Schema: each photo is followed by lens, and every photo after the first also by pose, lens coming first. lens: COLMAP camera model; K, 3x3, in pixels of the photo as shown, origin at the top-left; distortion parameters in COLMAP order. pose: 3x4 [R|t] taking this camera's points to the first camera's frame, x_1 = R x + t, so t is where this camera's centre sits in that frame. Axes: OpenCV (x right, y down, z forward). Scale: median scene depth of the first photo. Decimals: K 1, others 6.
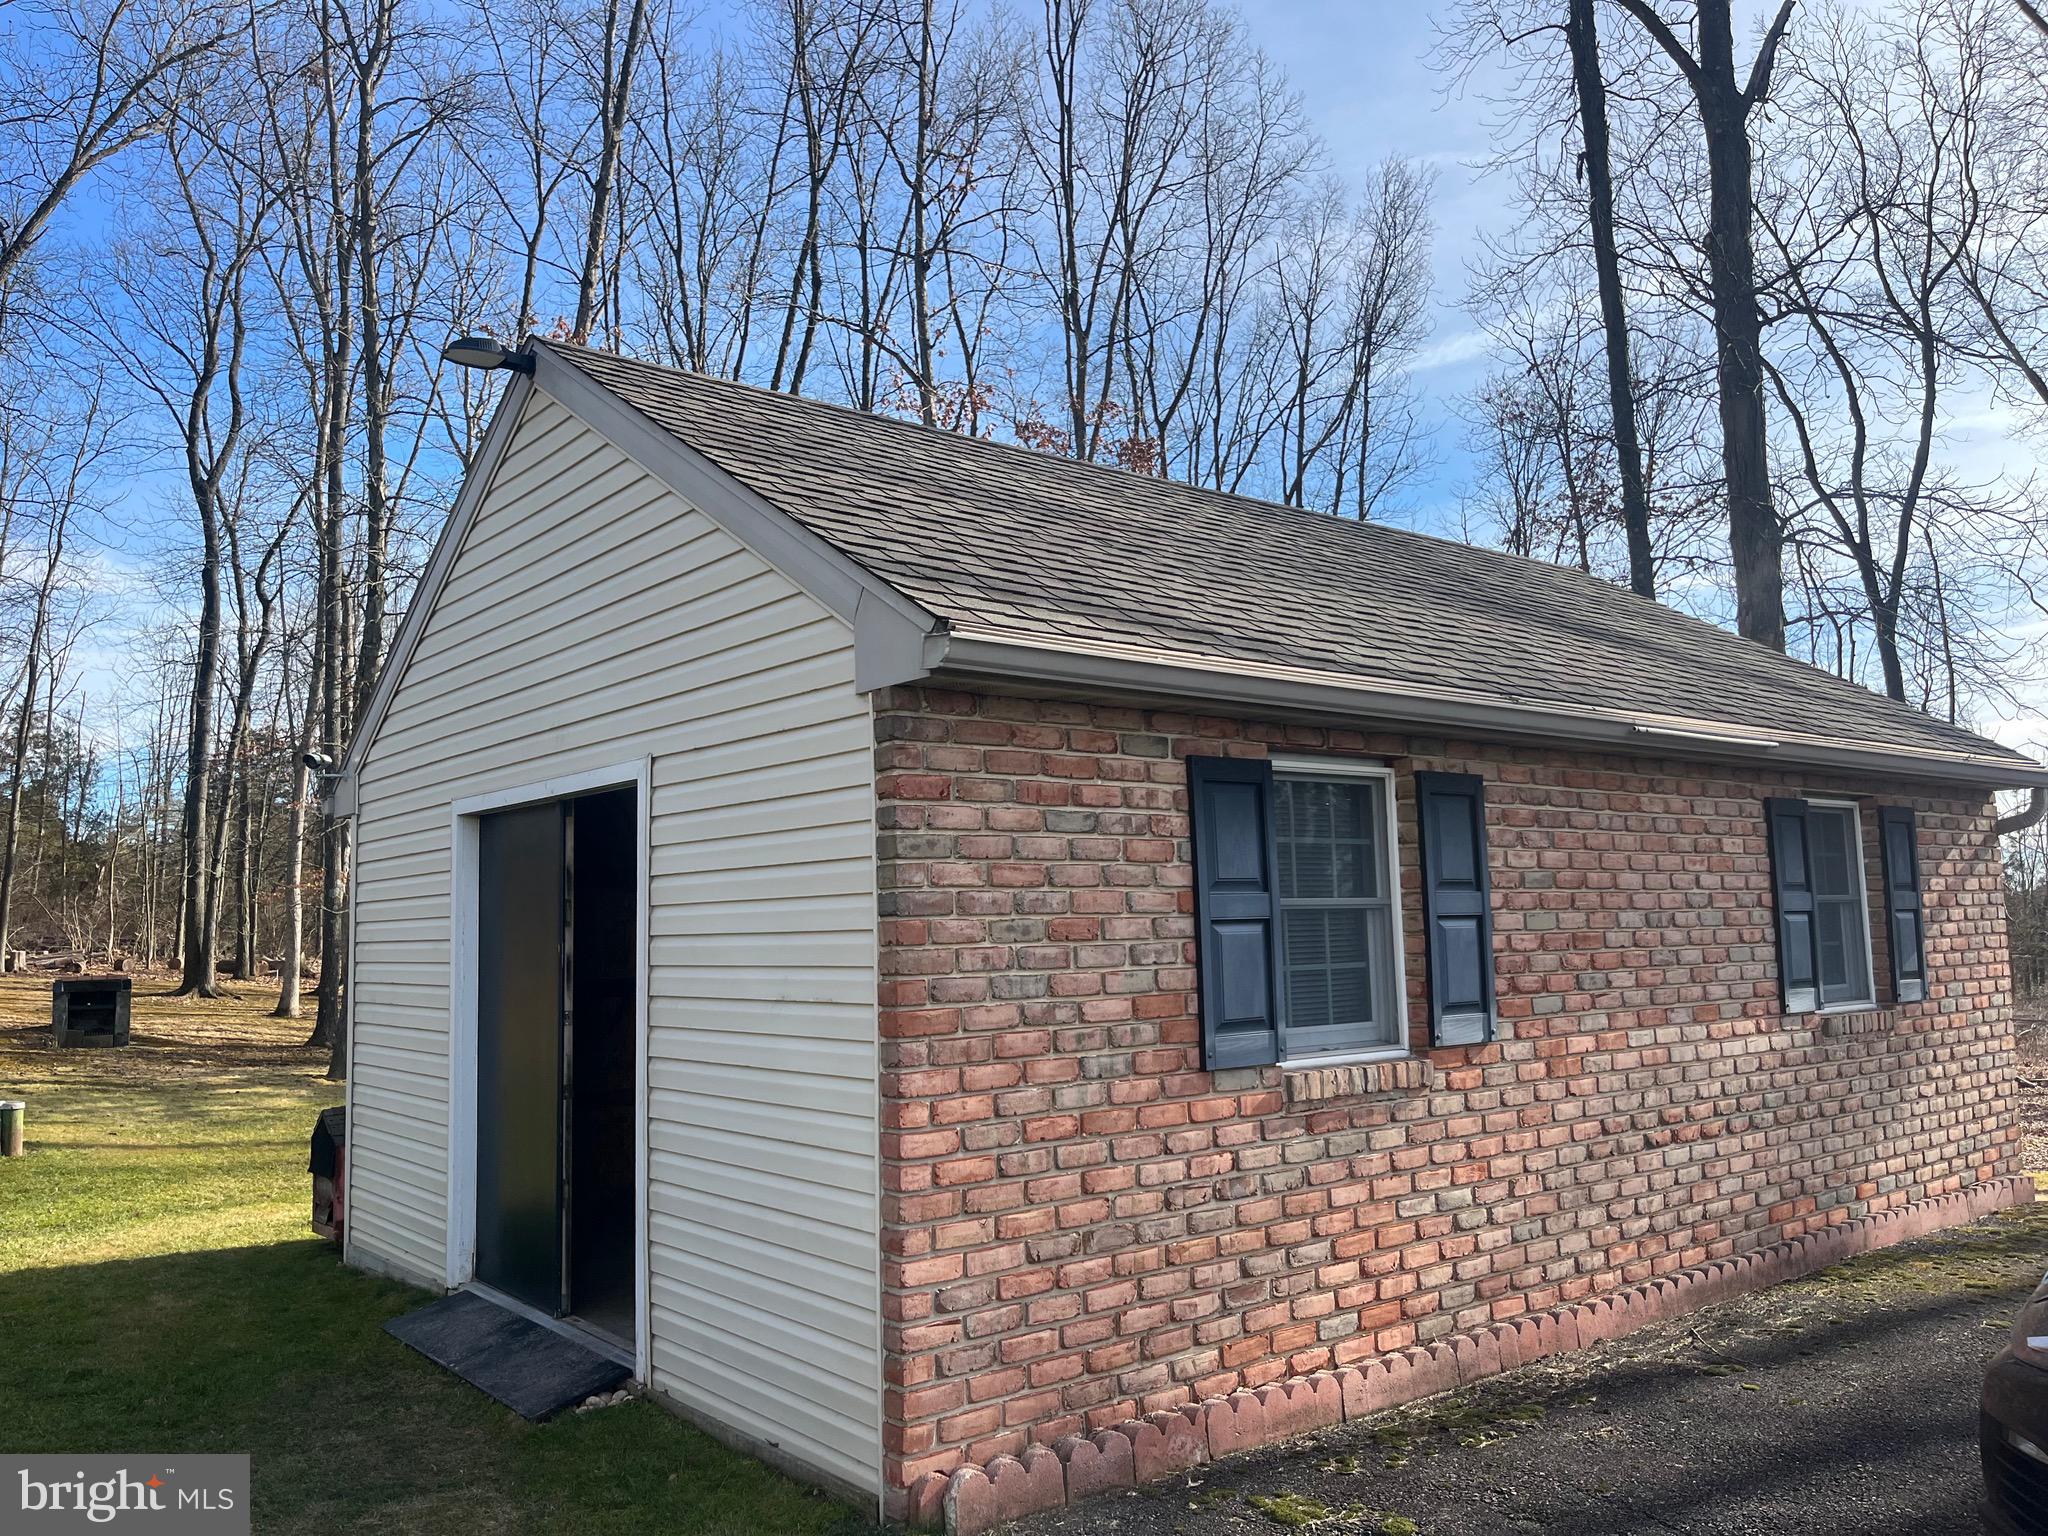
lens RADIAL K [[1549.9, 0, 1024.0], [0, 1549.9, 768.0], [0, 0, 1]] dist [0.078266, -0.107042]
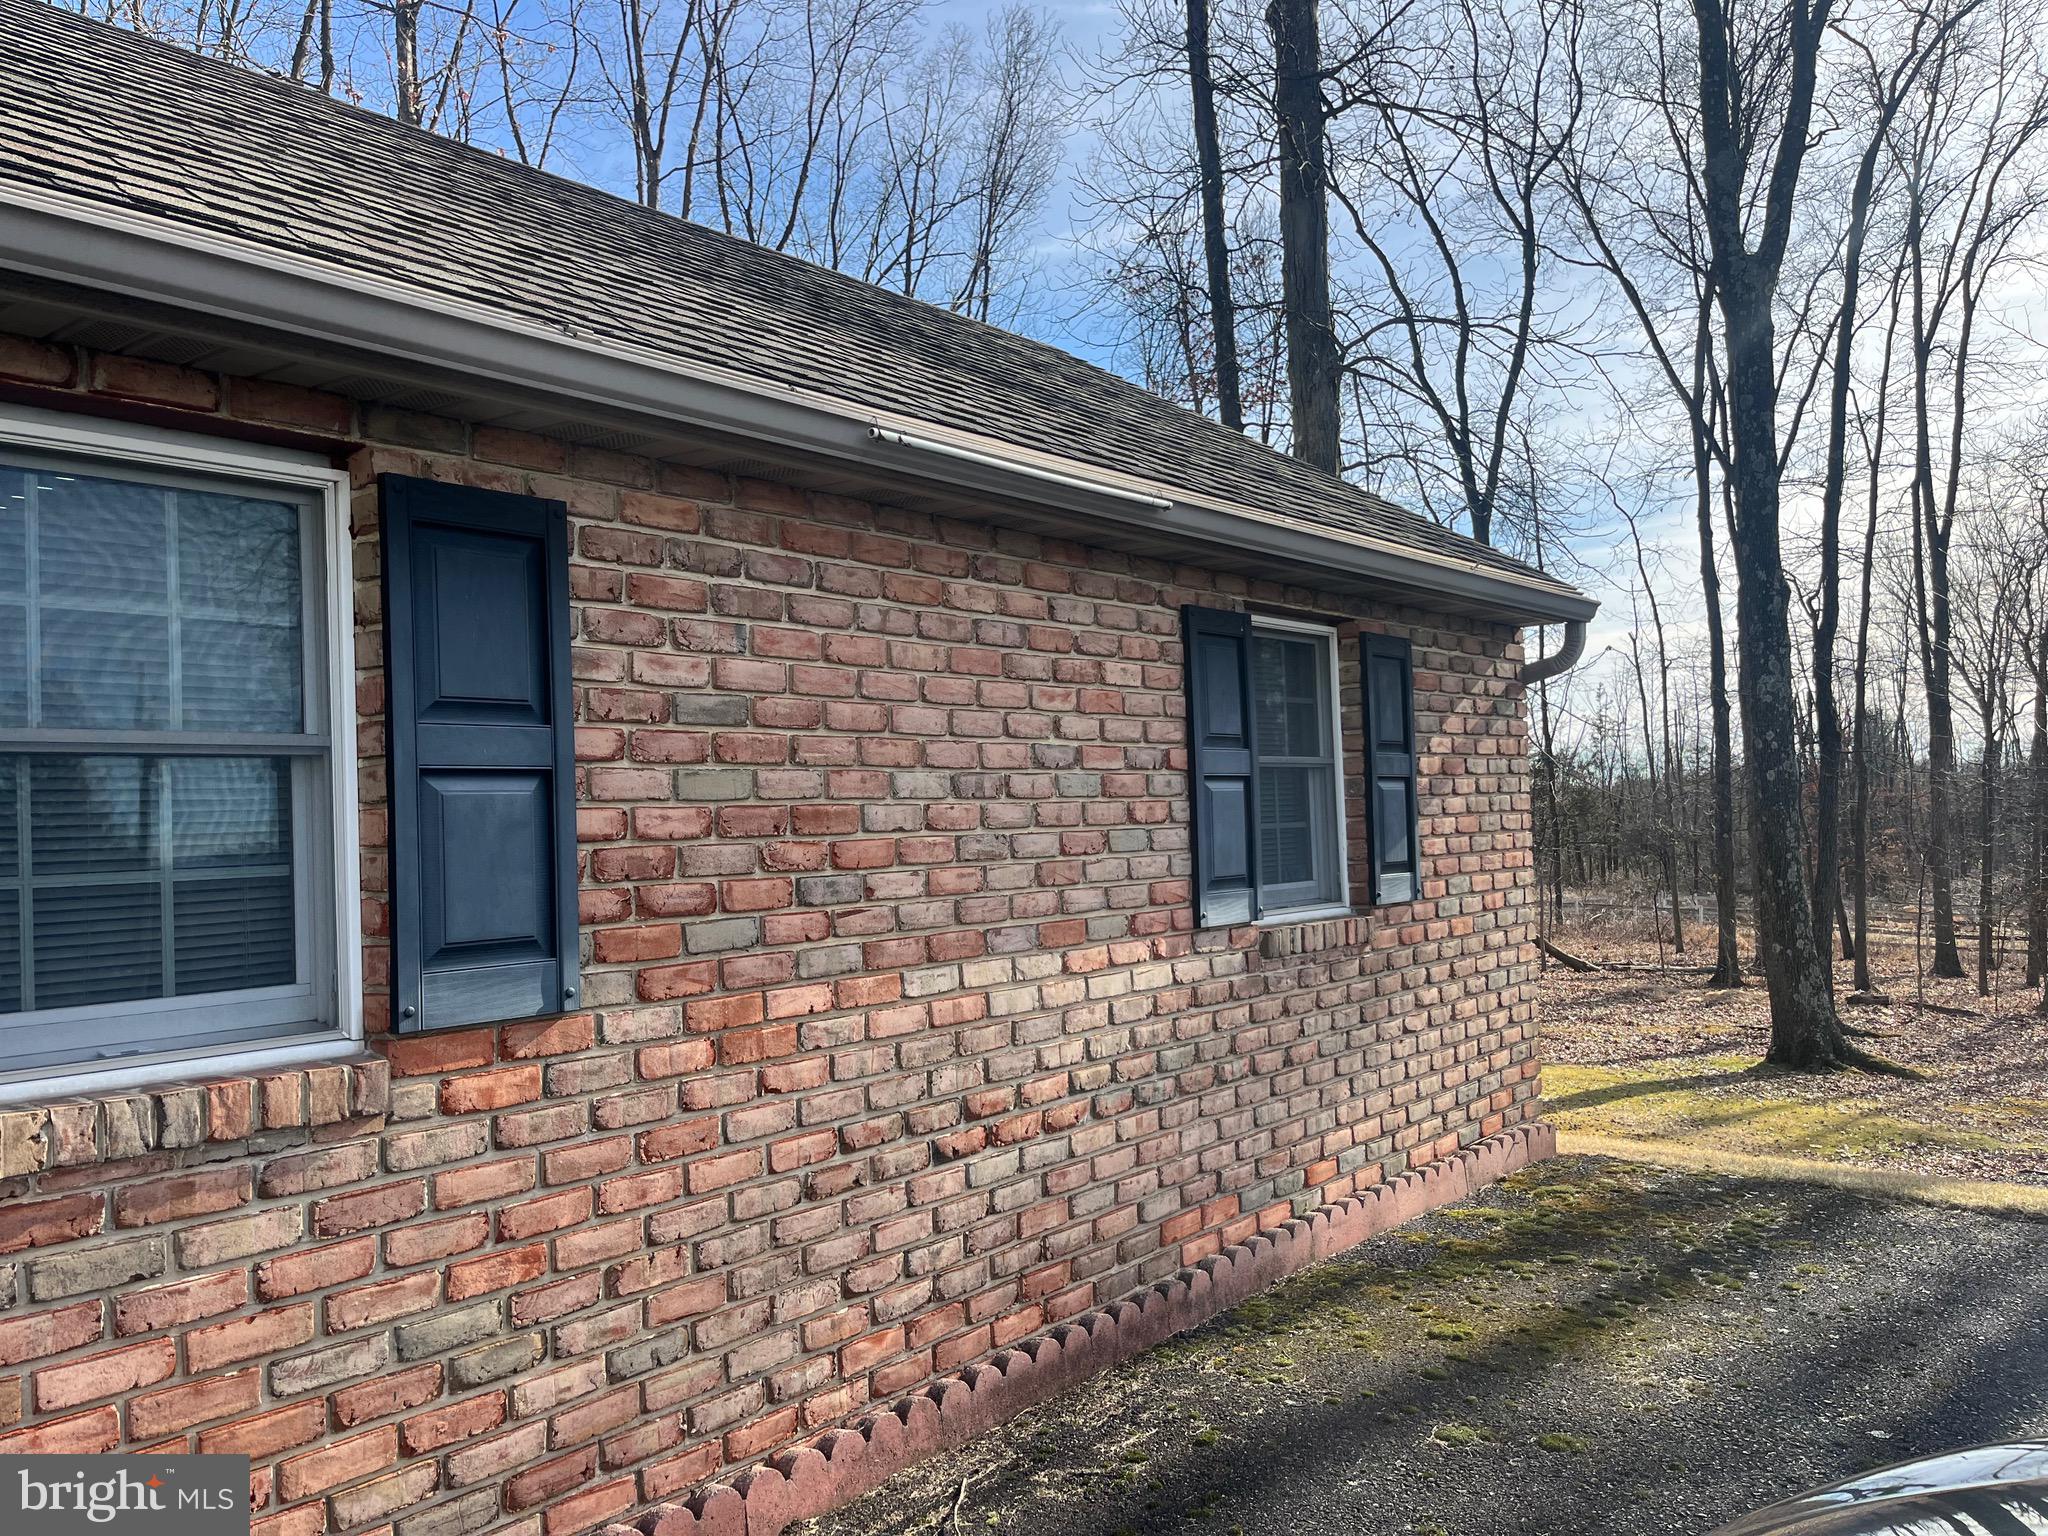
lens RADIAL K [[1549.9, 0, 1024.0], [0, 1549.9, 768.0], [0, 0, 1]] dist [0.078266, -0.107042]
pose [[0.978226, -0.002960, 0.207522, 0.285113], [-0.009901, 0.998094, 0.060909, 0.050723], [-0.207307, -0.061637, 0.976332, 0.388838]]
